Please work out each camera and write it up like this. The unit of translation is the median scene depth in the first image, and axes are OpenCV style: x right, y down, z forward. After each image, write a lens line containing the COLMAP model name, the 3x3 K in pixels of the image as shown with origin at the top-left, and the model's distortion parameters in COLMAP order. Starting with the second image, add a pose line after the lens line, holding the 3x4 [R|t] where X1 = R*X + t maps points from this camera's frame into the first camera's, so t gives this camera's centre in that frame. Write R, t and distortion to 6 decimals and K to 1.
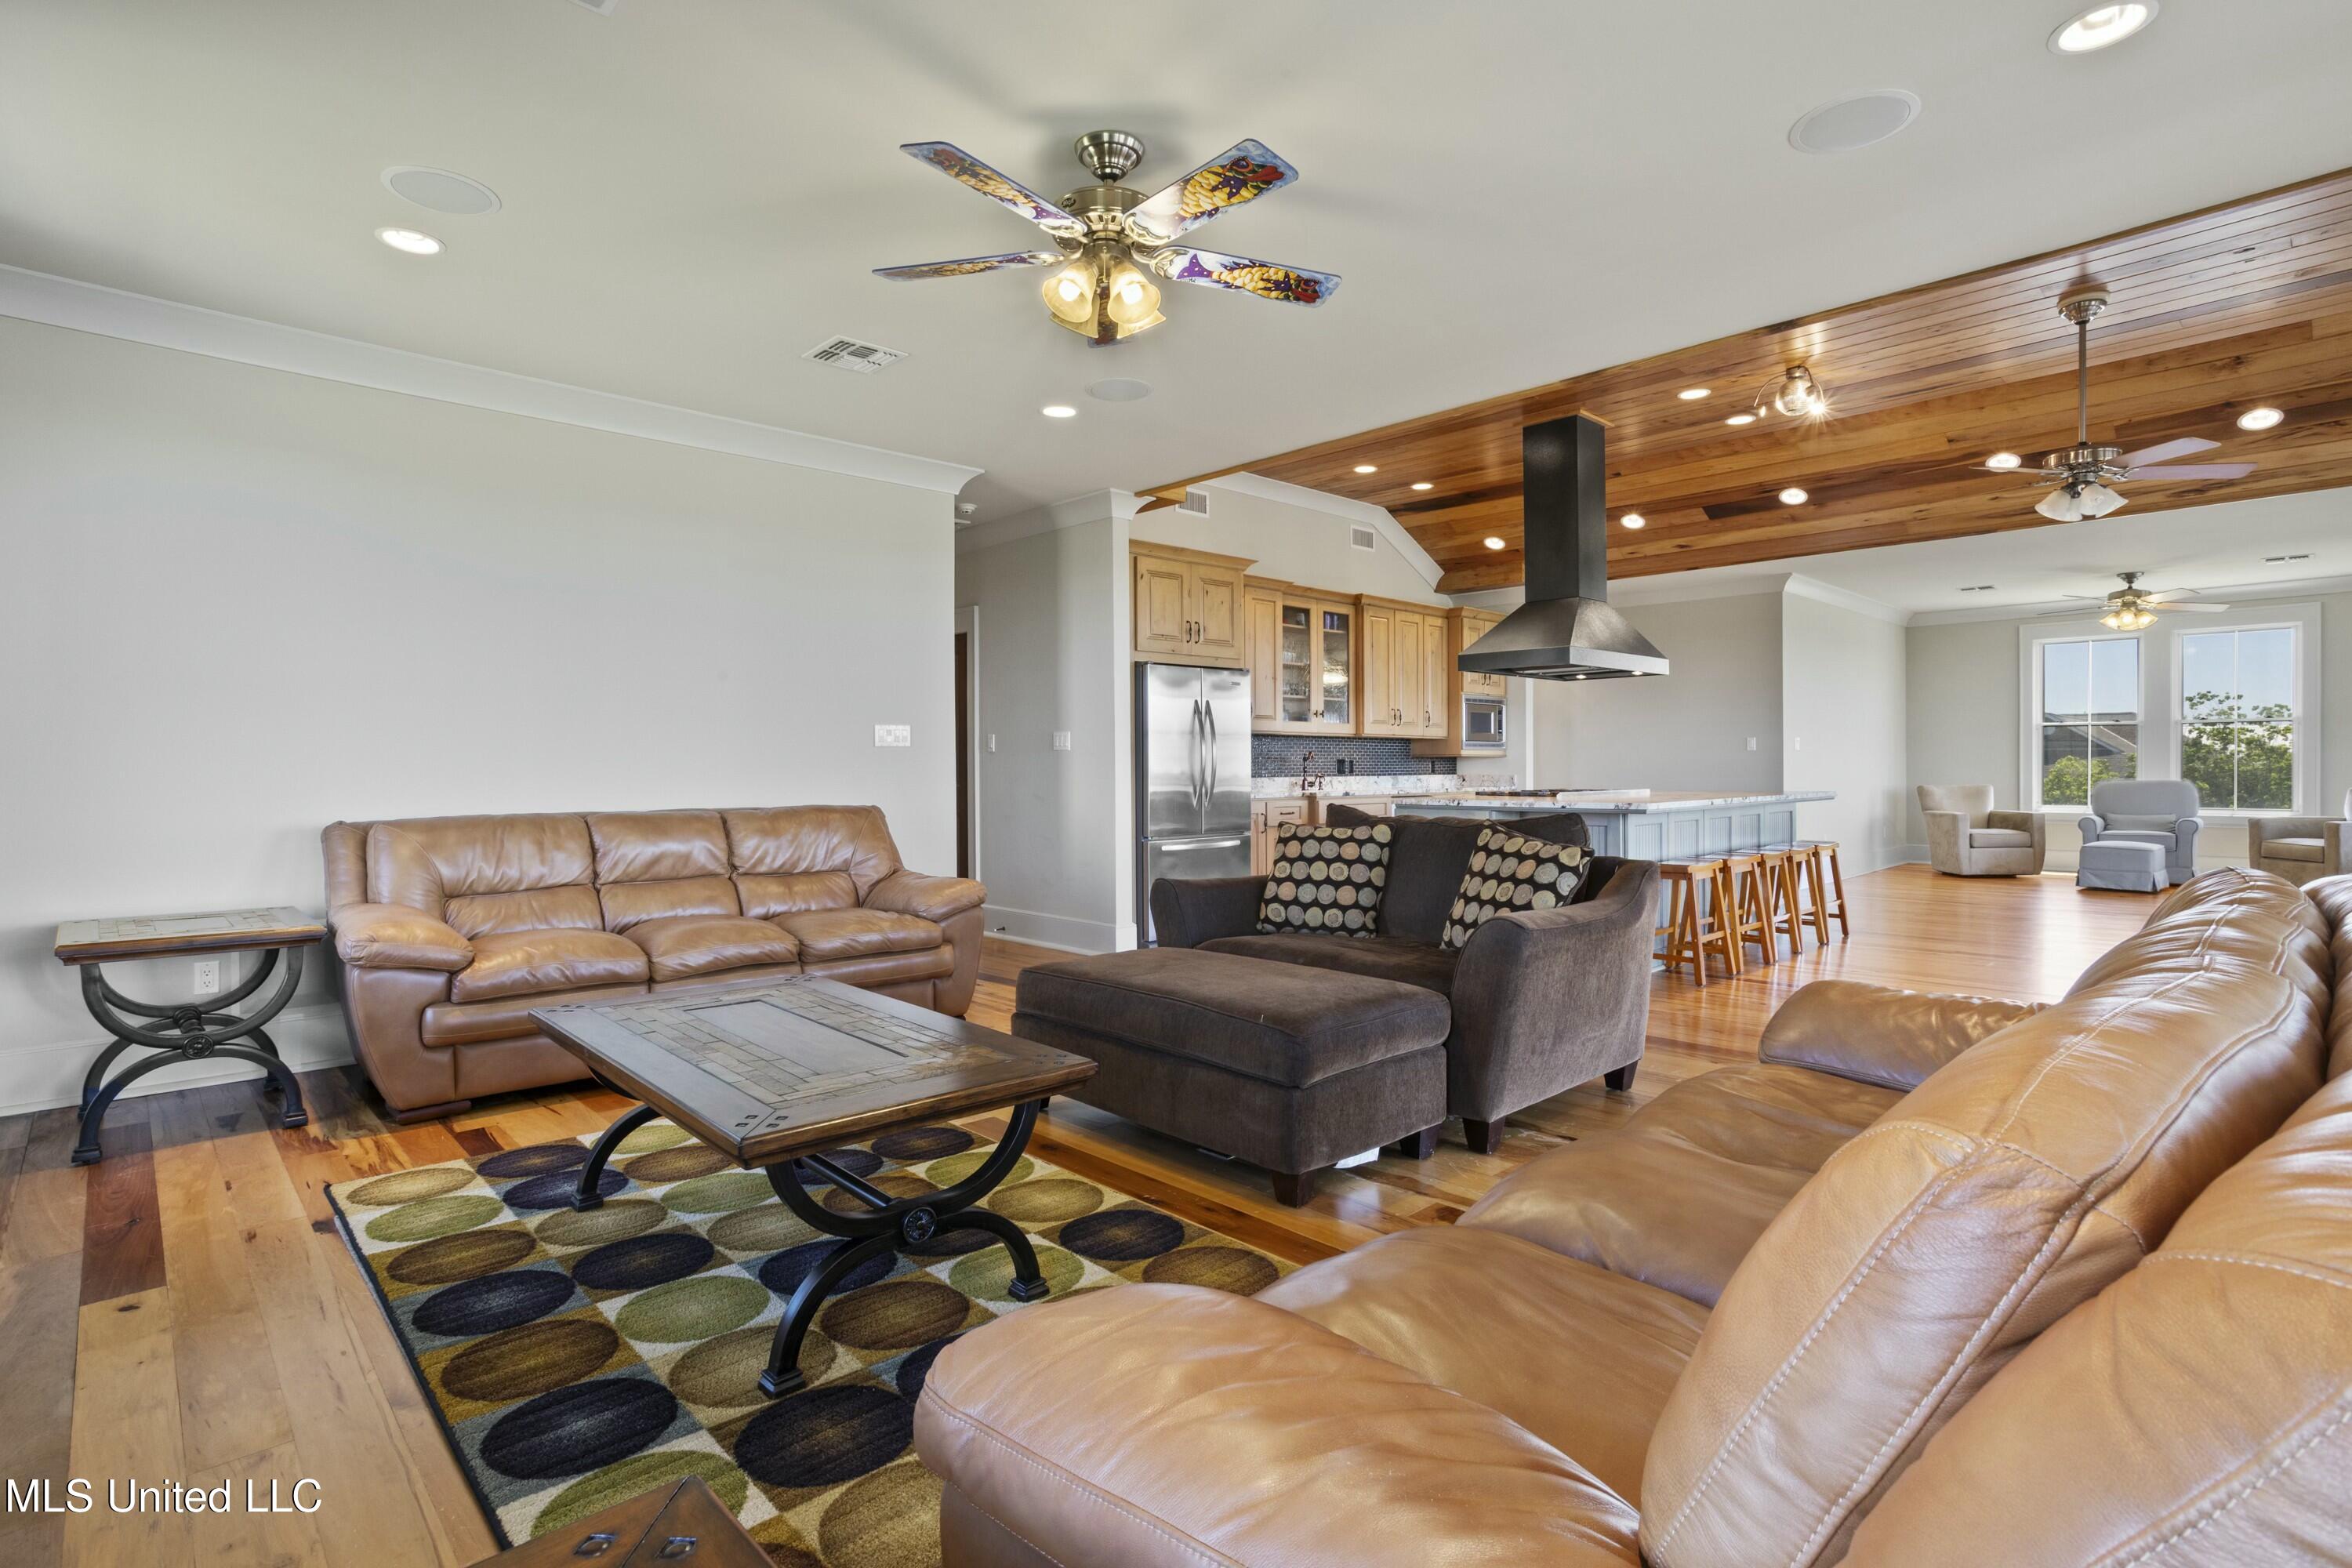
lens RADIAL K [[1140.4, 0, 1160.0], [0, 1140.4, 766.4], [0, 0, 1]] dist [-0.021467, 0.011122]
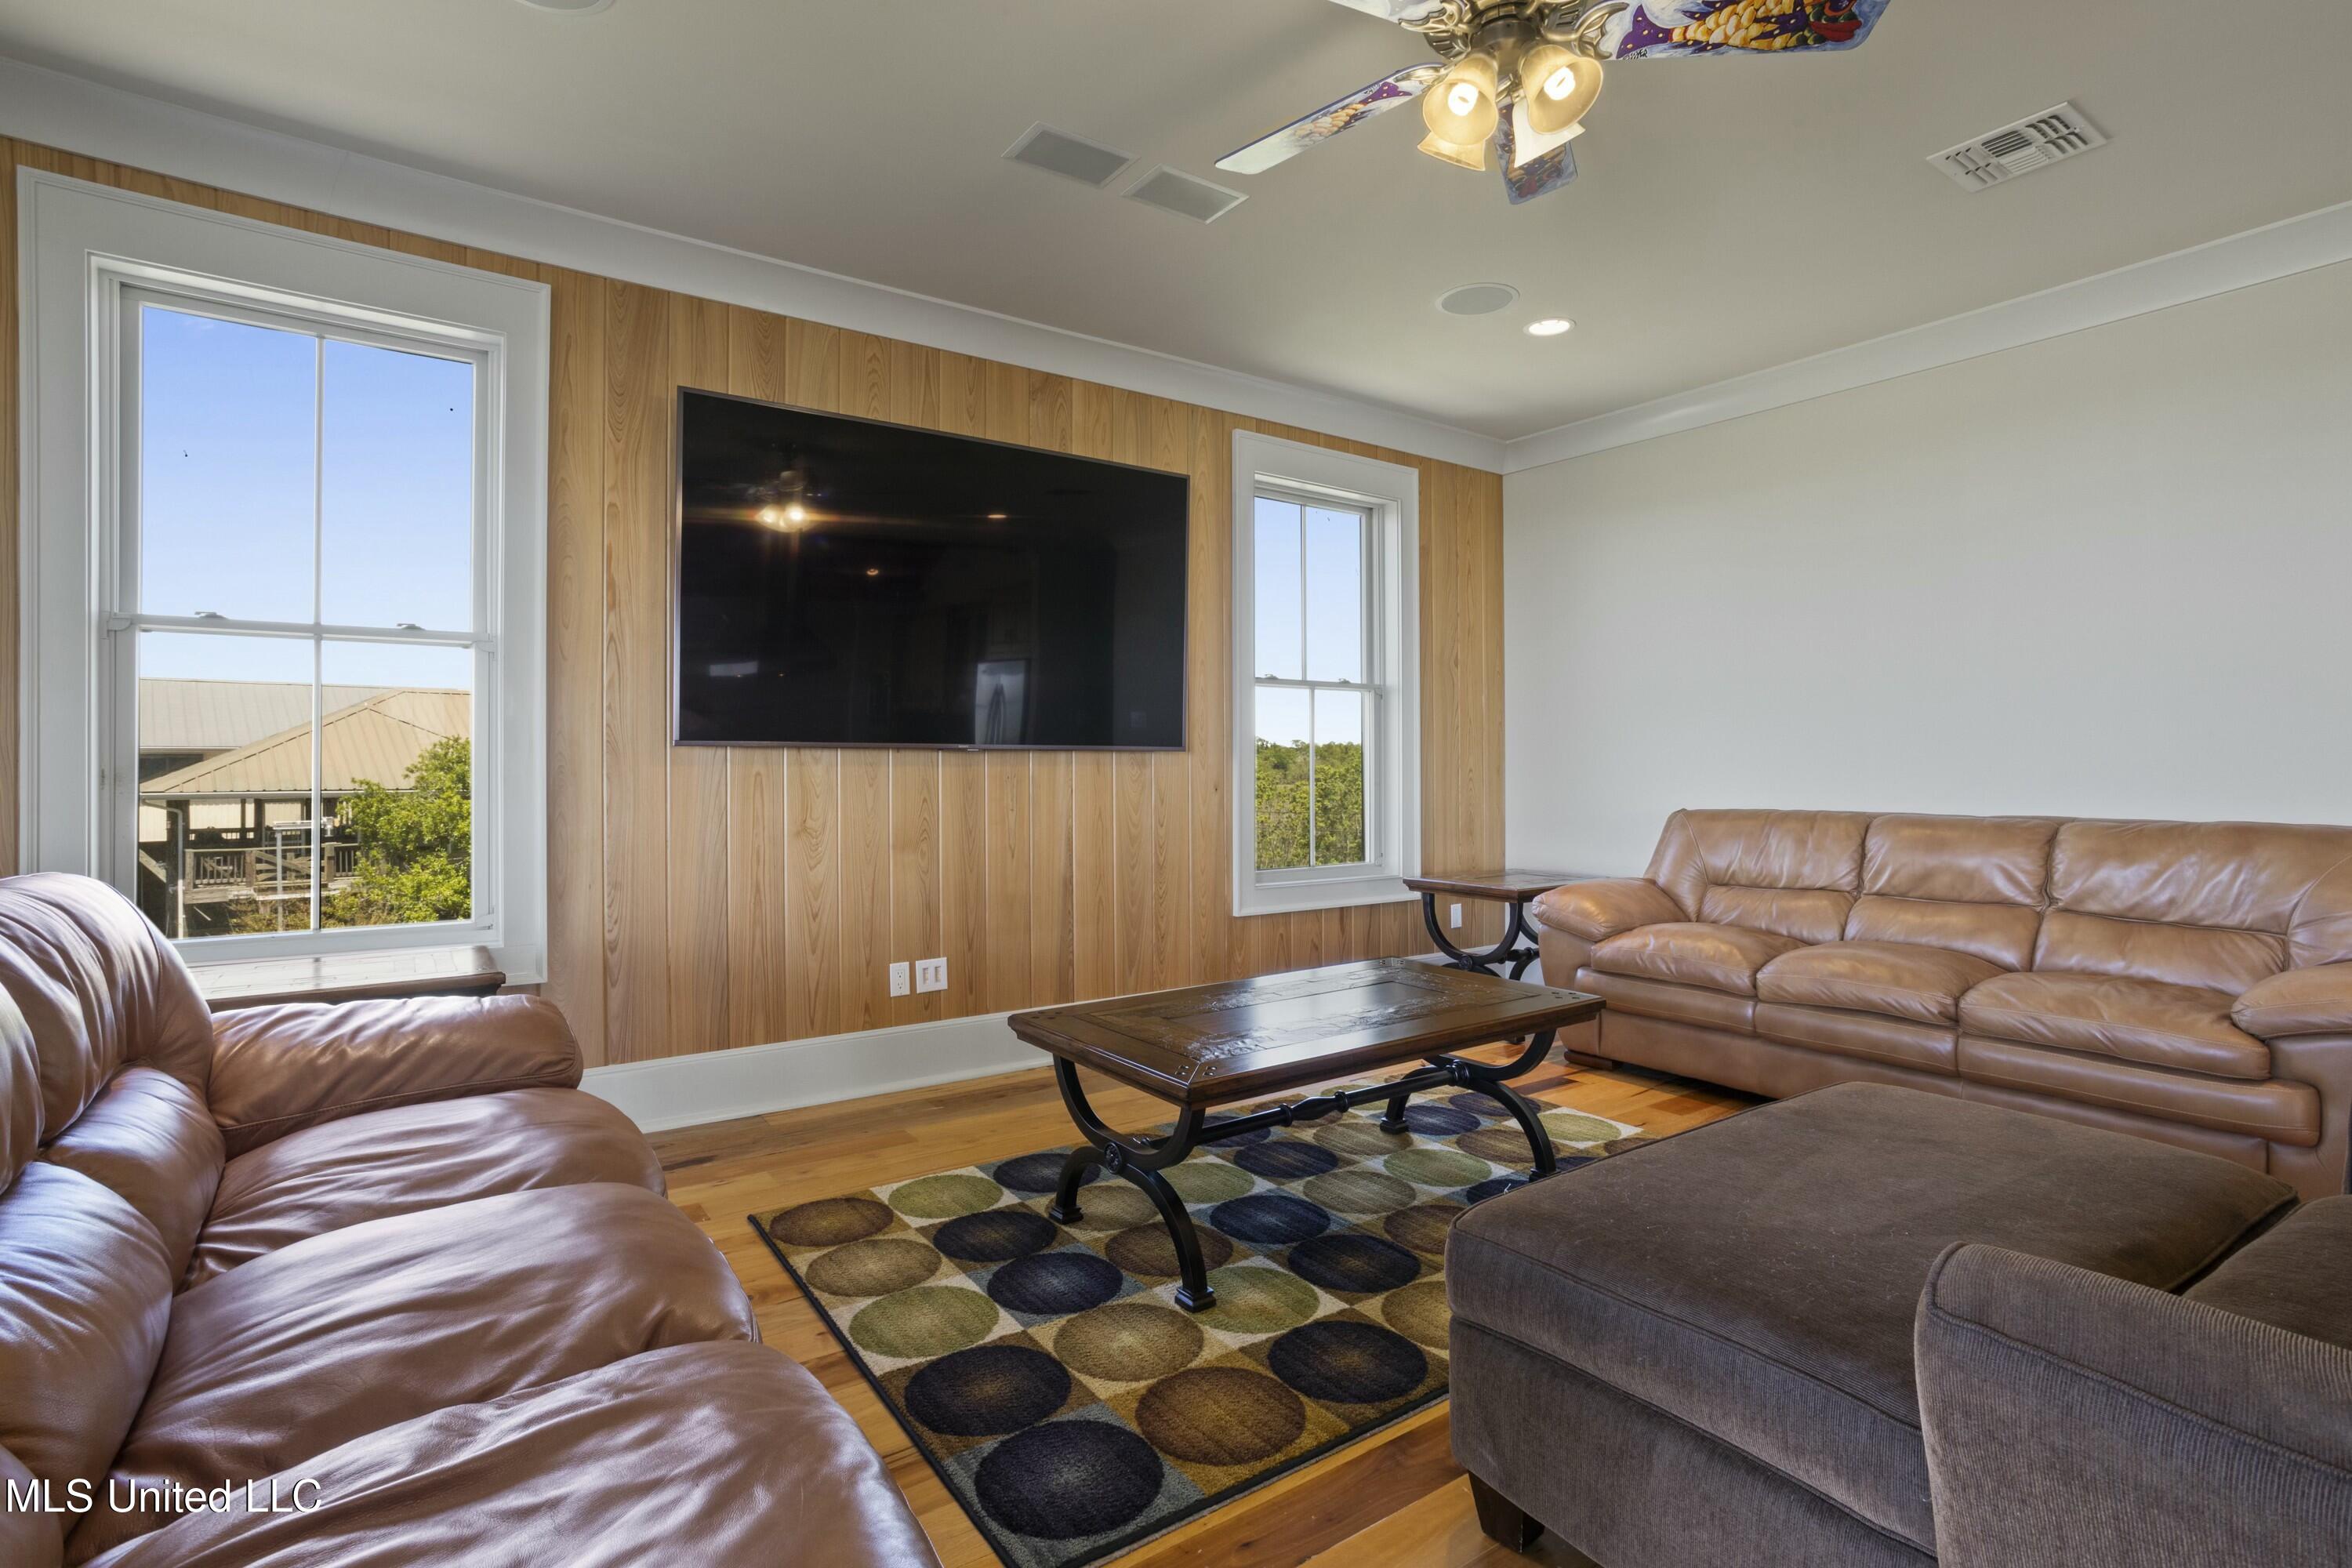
lens RADIAL K [[1140.4, 0, 1158.6], [0, 1140.4, 752.2], [0, 0, 1]] dist [-0.021467, 0.011122]
pose [[-0.136061, -0.004025, -0.990692, 0.482830], [0.005695, 0.999972, -0.004845, -0.005227], [0.990684, -0.006301, -0.136034, 0.614280]]
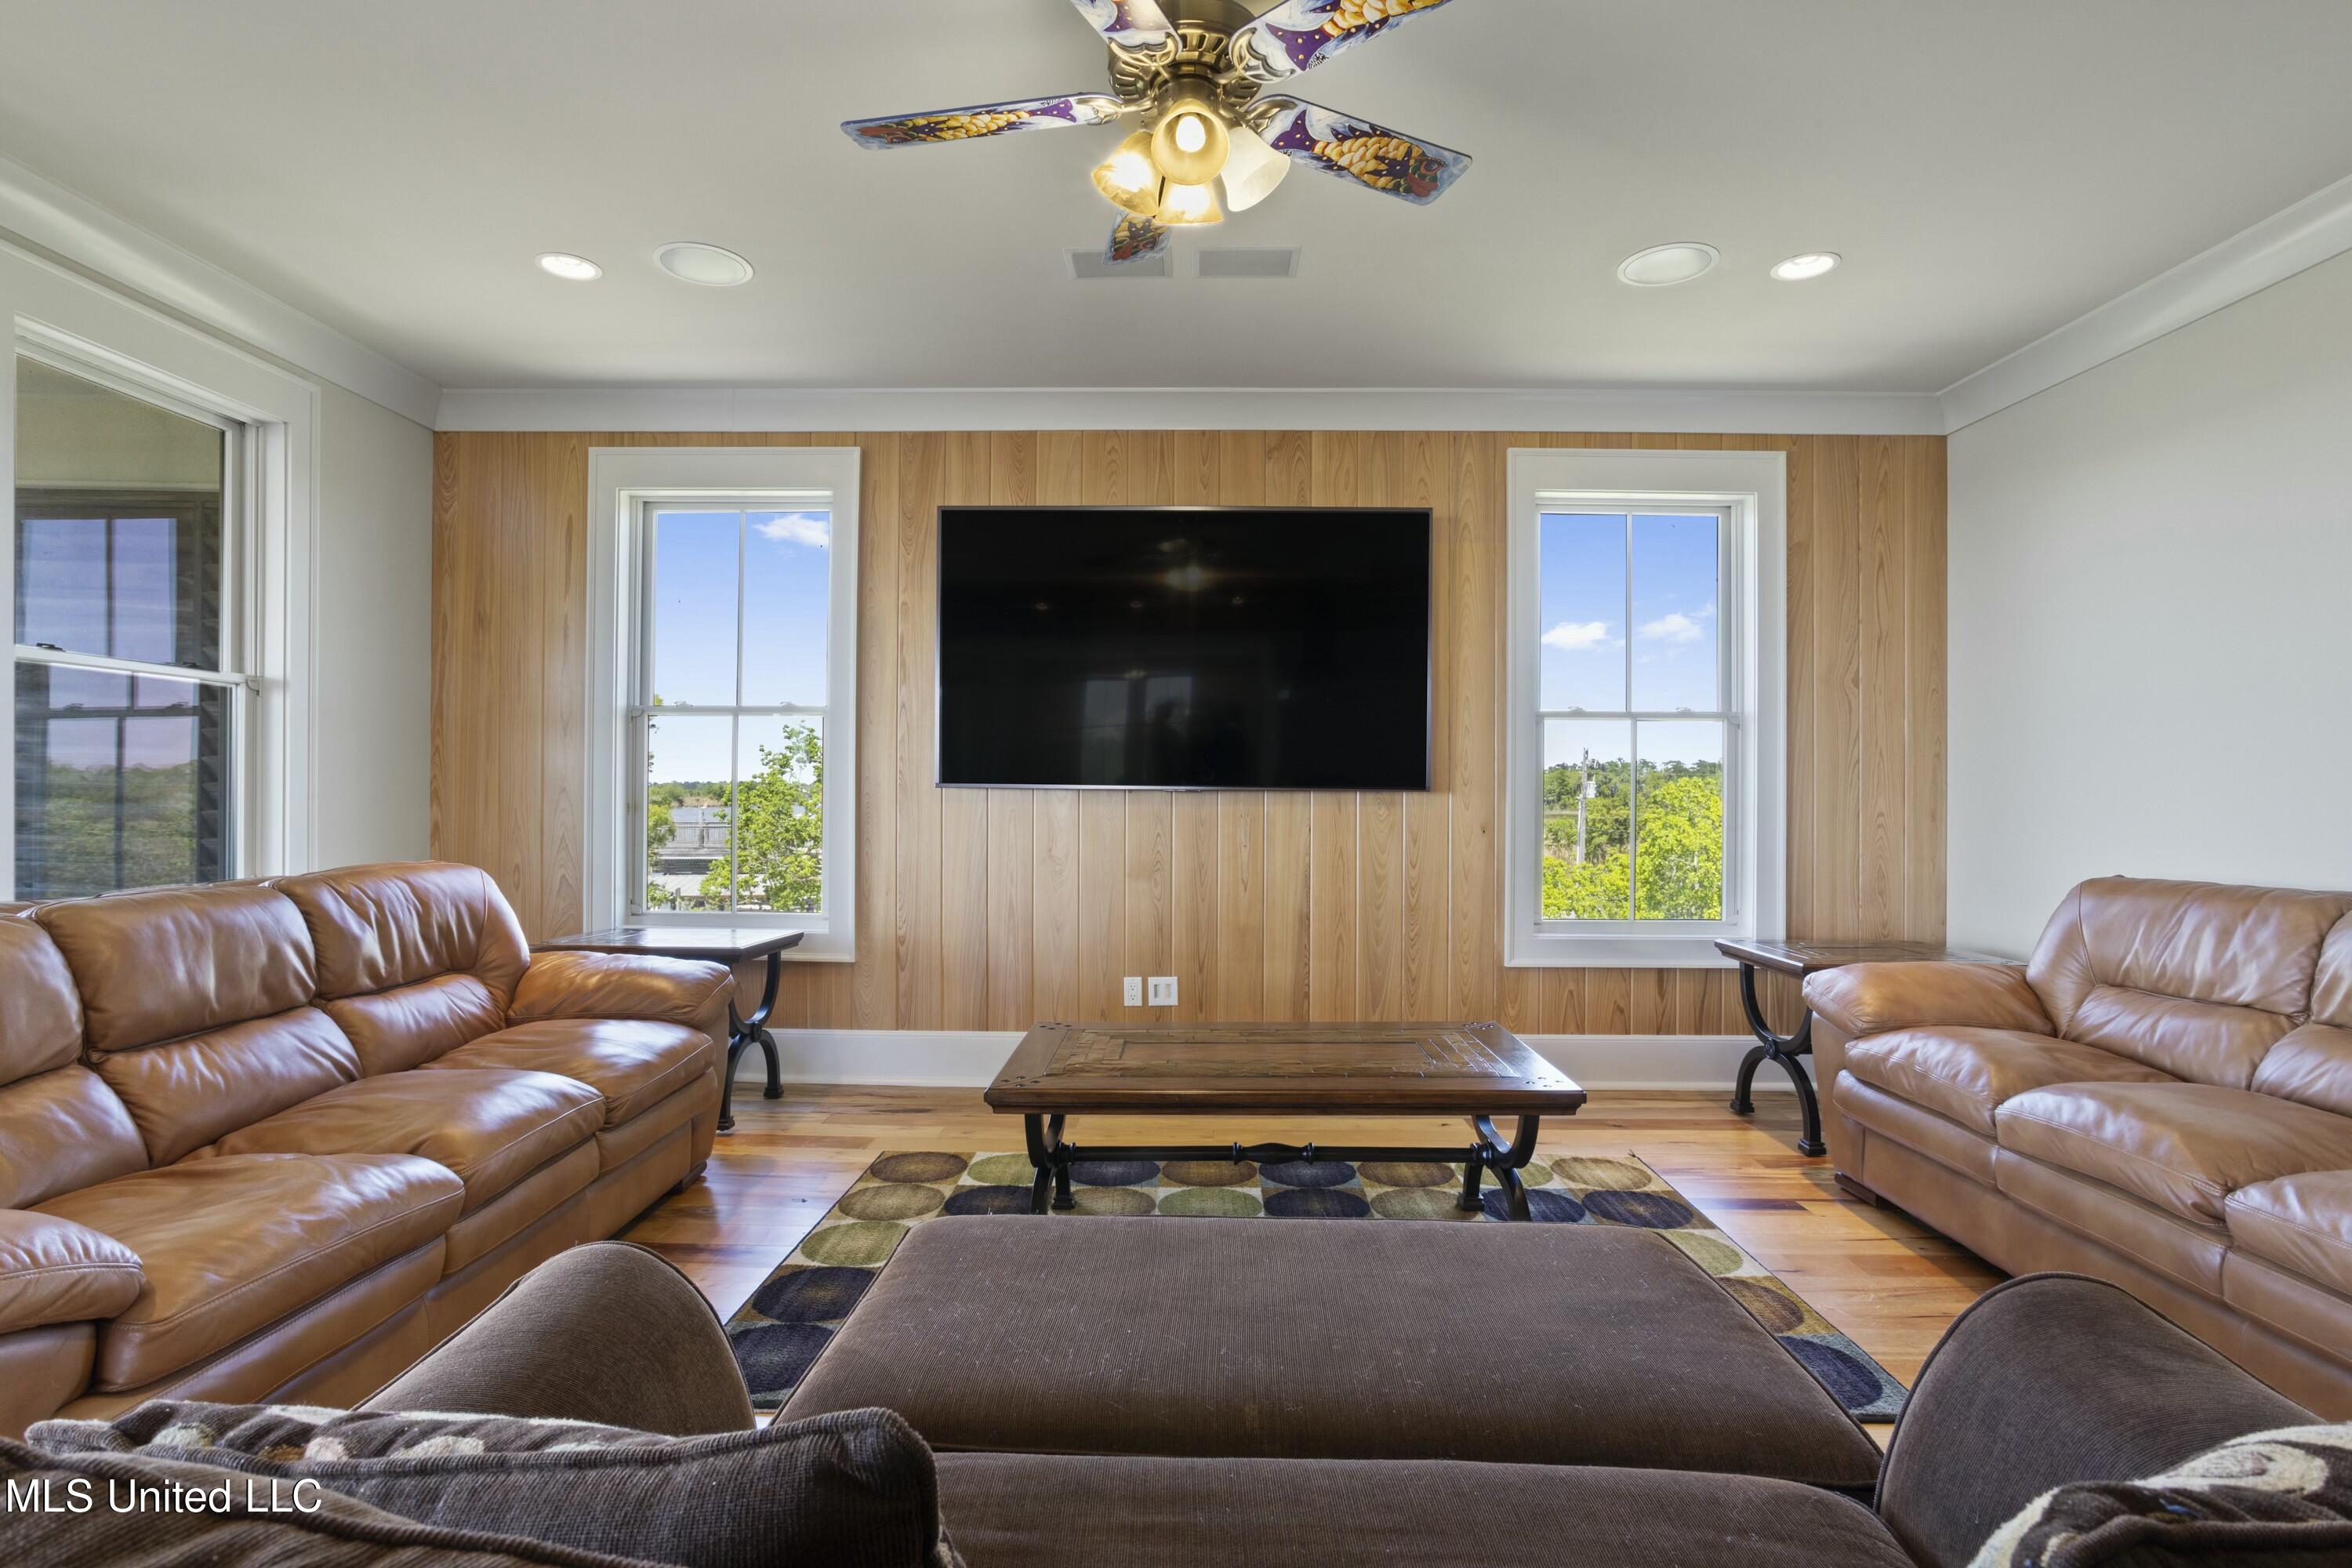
lens RADIAL K [[1140.4, 0, 1170.5], [0, 1140.4, 784.4], [0, 0, 1]] dist [-0.021467, 0.011122]
pose [[-0.685188, 0.000000, -0.728366, 0.339805], [0.001869, 0.999997, -0.001758, -0.016615], [0.728364, -0.002566, -0.685186, 1.035128]]
